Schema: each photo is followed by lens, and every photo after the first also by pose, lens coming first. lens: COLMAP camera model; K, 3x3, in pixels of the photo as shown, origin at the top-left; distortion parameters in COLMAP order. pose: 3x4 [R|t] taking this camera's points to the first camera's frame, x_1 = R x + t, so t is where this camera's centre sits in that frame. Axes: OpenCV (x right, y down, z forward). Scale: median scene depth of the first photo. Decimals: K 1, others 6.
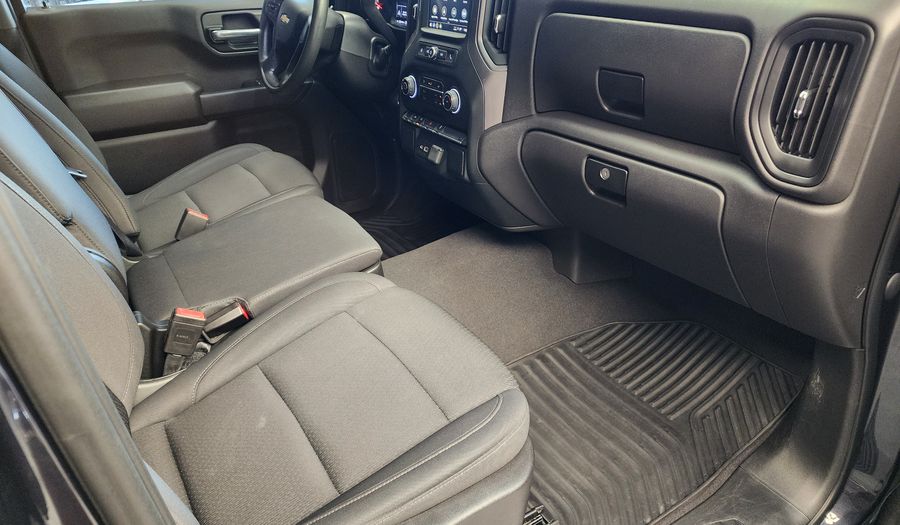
lens RADIAL K [[594.4, 0, 450.0], [0, 594.4, 262.5], [0, 0, 1]] dist [0.026518, -0.004125]
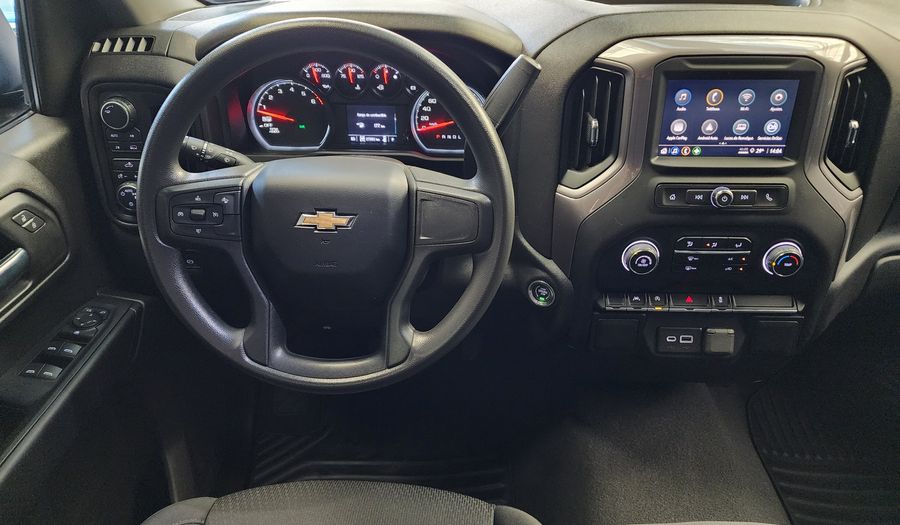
lens RADIAL K [[594.4, 0, 450.0], [0, 594.4, 262.5], [0, 0, 1]] dist [0.026518, -0.004125]
pose [[0.576121, -0.398932, 0.713399, -0.637513], [0.380593, 0.903342, 0.197792, -0.518111], [-0.723349, 0.157562, 0.672265, 0.814463]]
